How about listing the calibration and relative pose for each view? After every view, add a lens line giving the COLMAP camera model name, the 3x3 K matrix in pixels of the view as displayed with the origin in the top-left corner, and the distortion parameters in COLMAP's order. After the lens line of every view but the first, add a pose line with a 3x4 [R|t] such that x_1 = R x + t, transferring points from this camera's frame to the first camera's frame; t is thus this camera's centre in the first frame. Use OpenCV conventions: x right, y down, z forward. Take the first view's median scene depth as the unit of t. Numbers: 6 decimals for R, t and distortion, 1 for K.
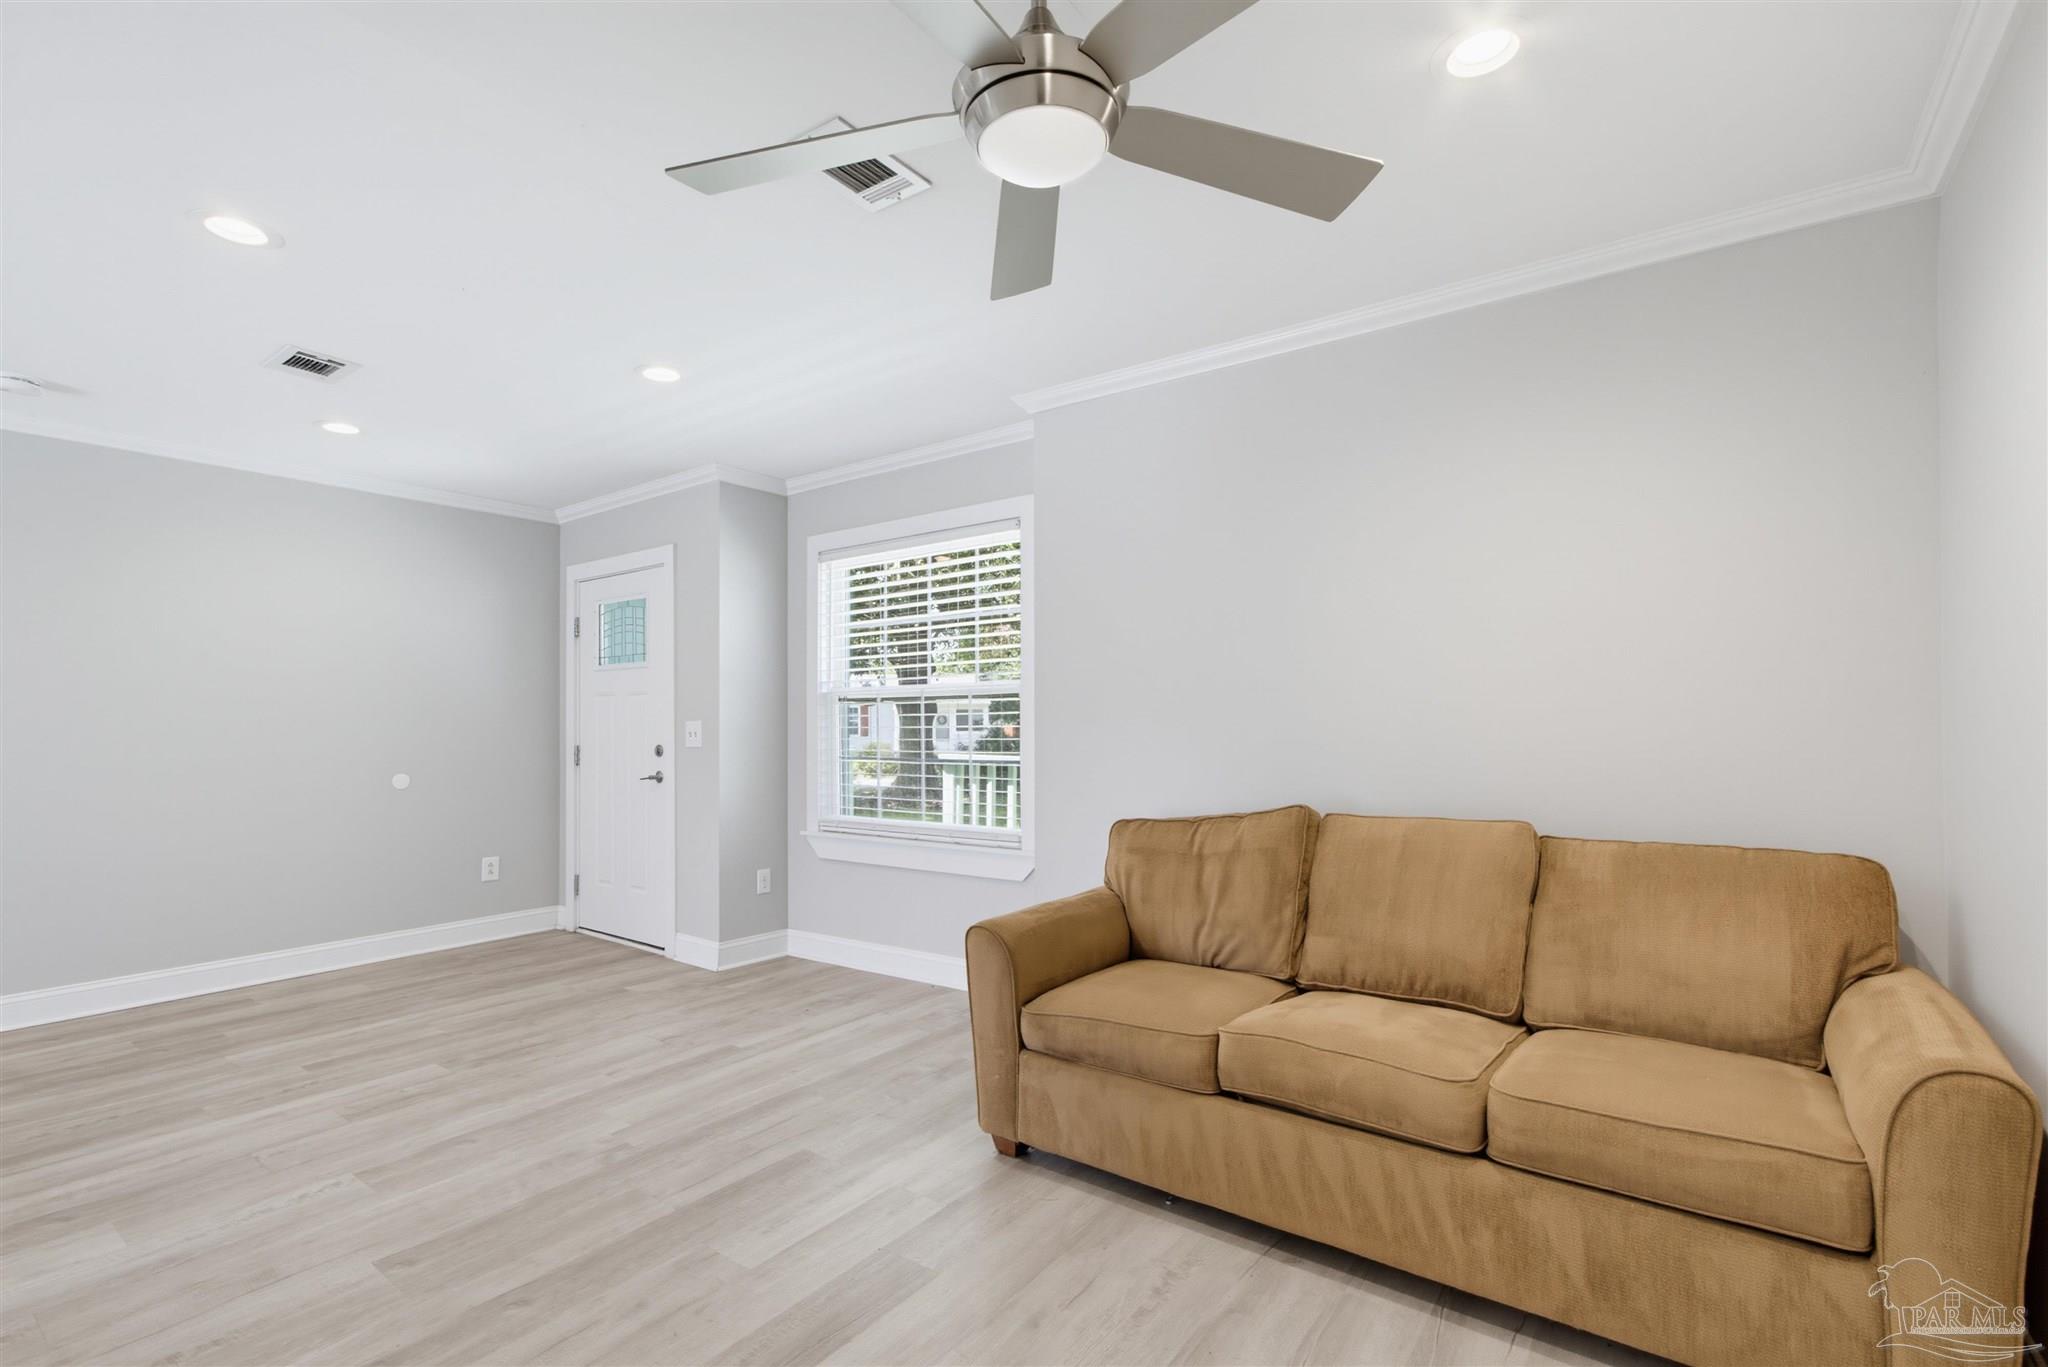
lens RADIAL K [[935.0, 0, 1019.9], [0, 935.0, 708.7], [0, 0, 1]] dist [0.000018, 0.005198]
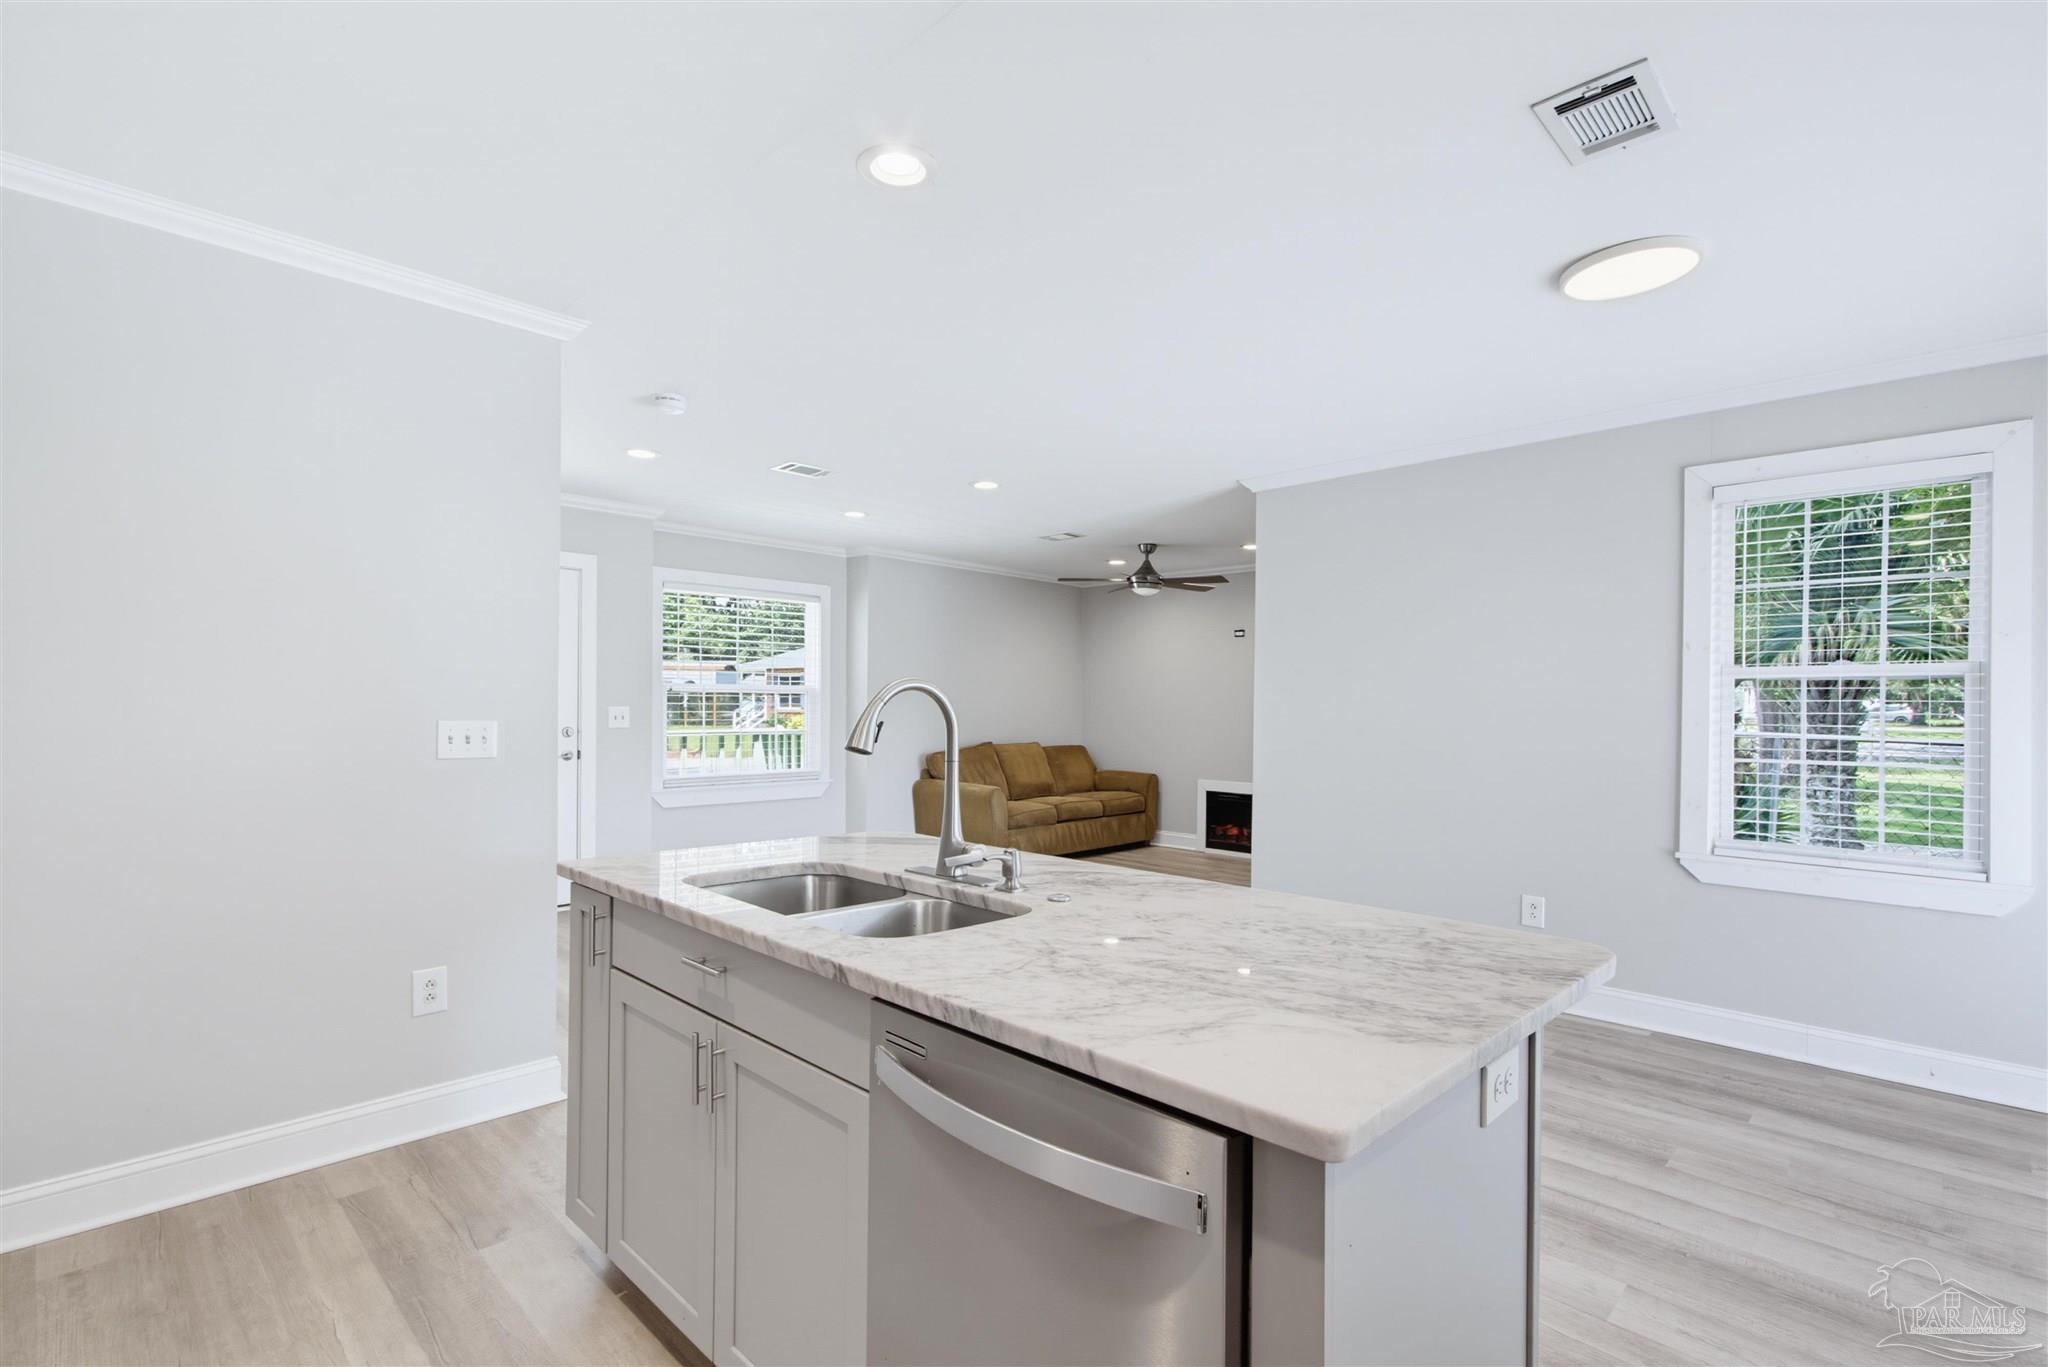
lens RADIAL K [[965.3, 0, 1013.3], [0, 965.3, 707.7], [0, 0, 1]] dist [0.000372, 0.000269]
pose [[0.136000, 0.003703, 0.990702, -1.740387], [-0.028703, 0.999588, 0.000204, -0.001122], [-0.990293, -0.028464, 0.136051, 0.363697]]
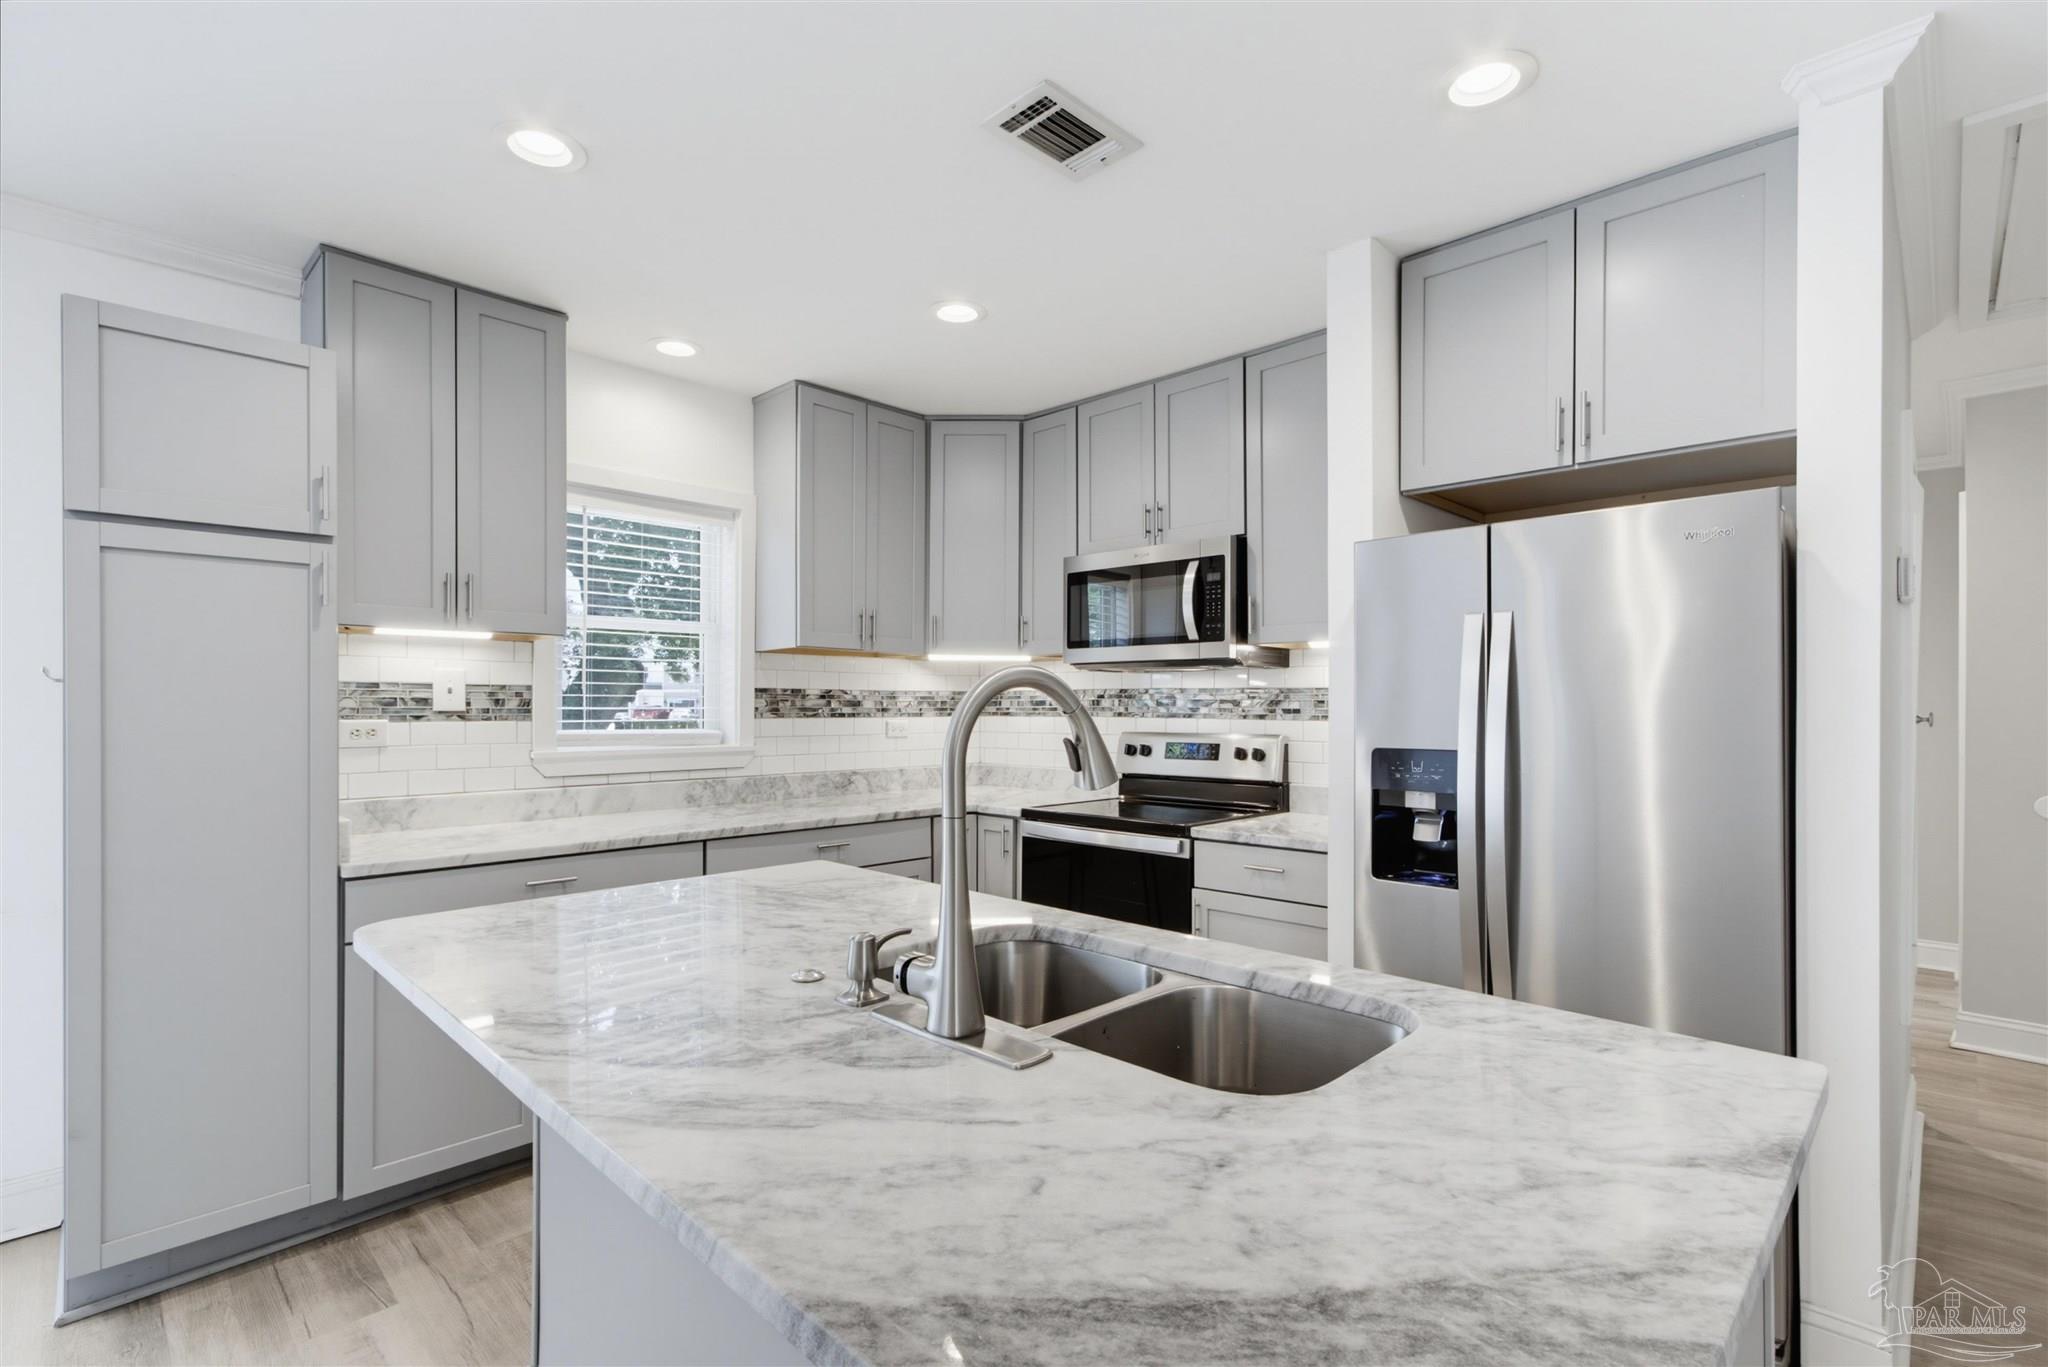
lens RADIAL K [[943.0, 0, 1029.3], [0, 943.0, 715.0], [0, 0, 1]] dist [0.002187, 0.001230]
pose [[-0.129915, 0.014334, -0.991421, -0.995277], [0.019829, 0.999733, 0.011856, -0.002916], [0.991327, -0.018119, -0.130165, 0.515906]]
